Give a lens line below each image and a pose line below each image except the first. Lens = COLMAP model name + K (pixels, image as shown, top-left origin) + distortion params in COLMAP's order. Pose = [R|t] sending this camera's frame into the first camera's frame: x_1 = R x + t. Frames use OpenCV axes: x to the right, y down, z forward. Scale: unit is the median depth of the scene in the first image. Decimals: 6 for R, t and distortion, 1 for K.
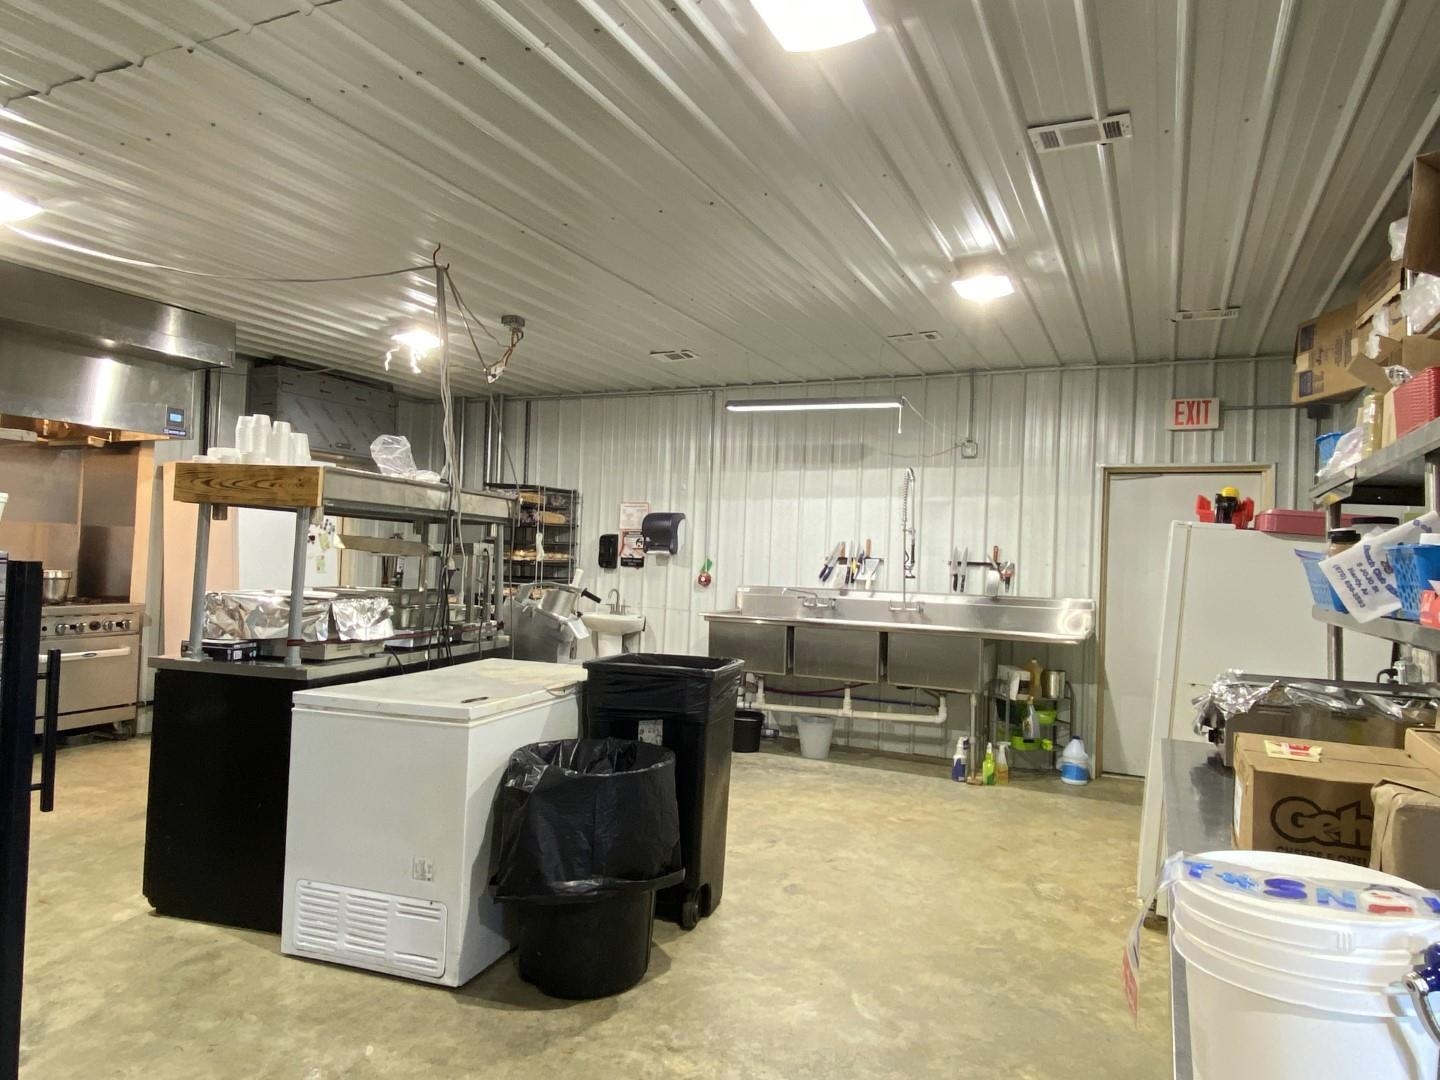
lens RADIAL K [[932.1, 0, 716.4], [0, 932.1, 531.0], [0, 0, 1]] dist [0.040036, -0.021681]
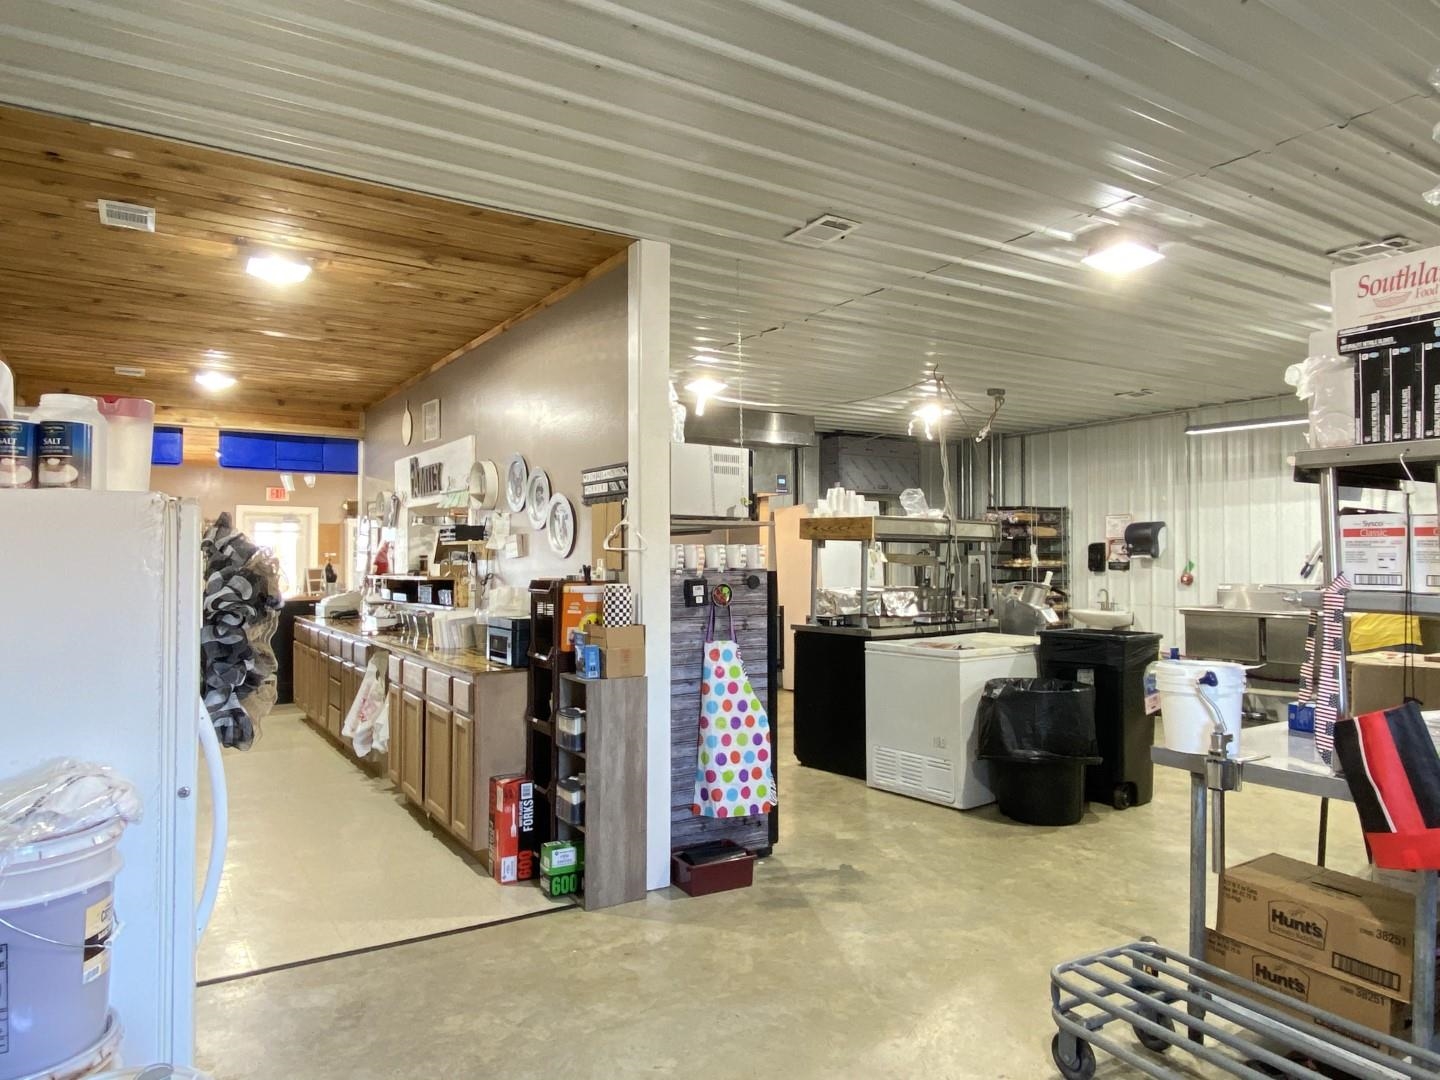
lens RADIAL K [[932.1, 0, 713.4], [0, 932.1, 541.5], [0, 0, 1]] dist [0.040036, -0.021681]
pose [[0.846175, -0.044881, -0.531011, 0.193839], [0.045082, 0.998904, -0.012588, -0.009321], [0.530994, -0.013288, 0.847271, -0.492207]]
